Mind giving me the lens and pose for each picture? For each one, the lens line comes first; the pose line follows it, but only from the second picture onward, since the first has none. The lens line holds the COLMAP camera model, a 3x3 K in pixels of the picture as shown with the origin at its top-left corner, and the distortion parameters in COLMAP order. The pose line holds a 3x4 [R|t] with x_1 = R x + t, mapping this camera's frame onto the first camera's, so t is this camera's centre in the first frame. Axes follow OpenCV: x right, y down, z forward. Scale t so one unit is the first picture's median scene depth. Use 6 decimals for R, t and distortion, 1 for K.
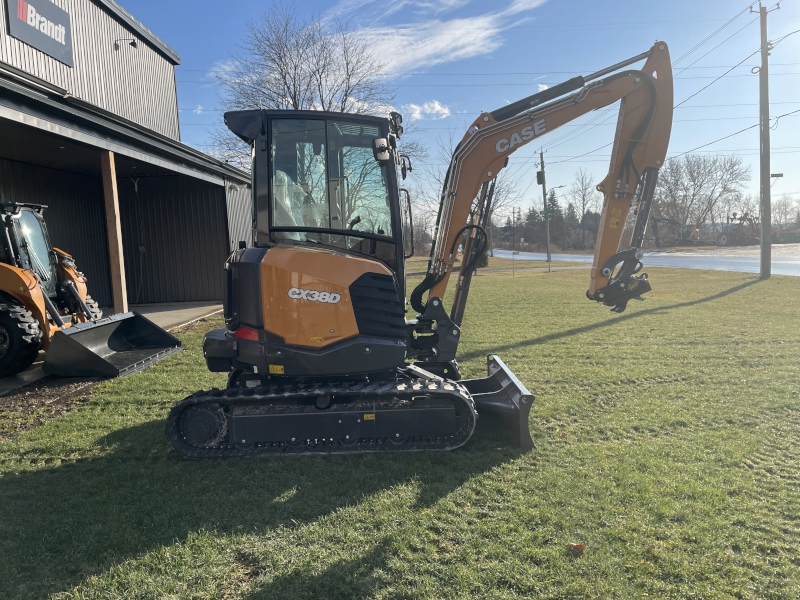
lens RADIAL K [[602.8, 0, 400.3], [0, 602.8, 300.9], [0, 0, 1]] dist [0.005471, -0.000312]
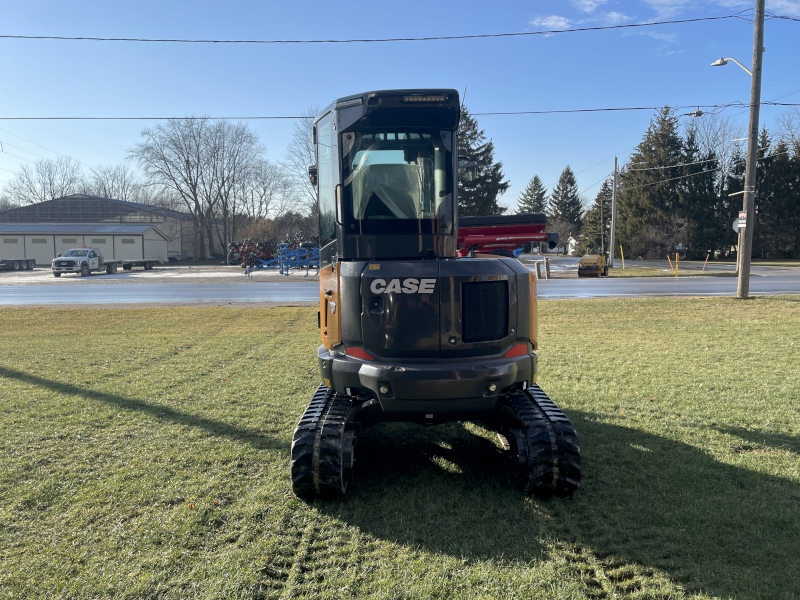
lens RADIAL K [[618.1, 0, 398.3], [0, 618.1, 294.5], [0, 0, 1]] dist [0.029293, -0.004511]
pose [[0.018959, -0.035256, 0.999198, -1.077377], [0.094762, 0.994943, 0.033308, -0.069863], [-0.995319, 0.094054, 0.022204, 1.024430]]
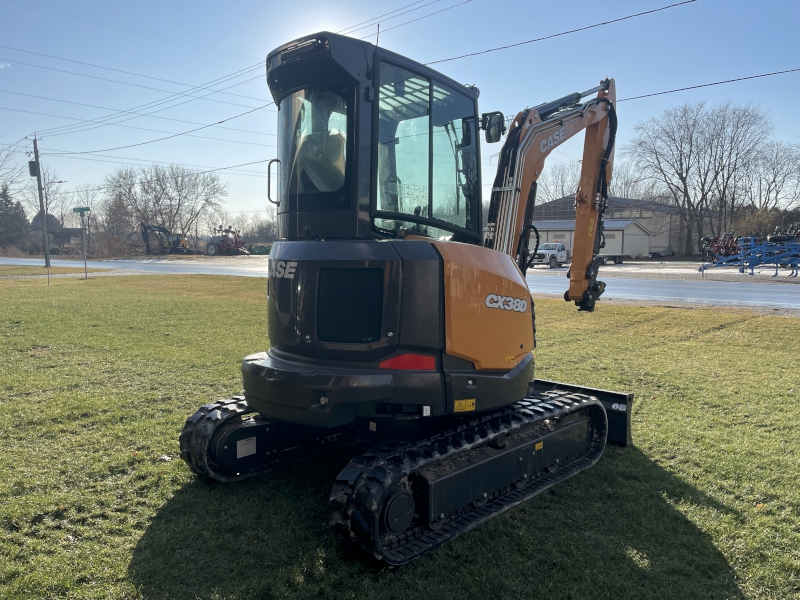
lens RADIAL K [[618.1, 0, 398.3], [0, 618.1, 294.5], [0, 0, 1]] dist [0.029293, -0.004511]
pose [[0.704576, -0.015889, 0.709451, -0.696480], [0.033305, 0.999388, -0.010694, -0.014196], [-0.708847, 0.031163, 0.704674, 0.455567]]
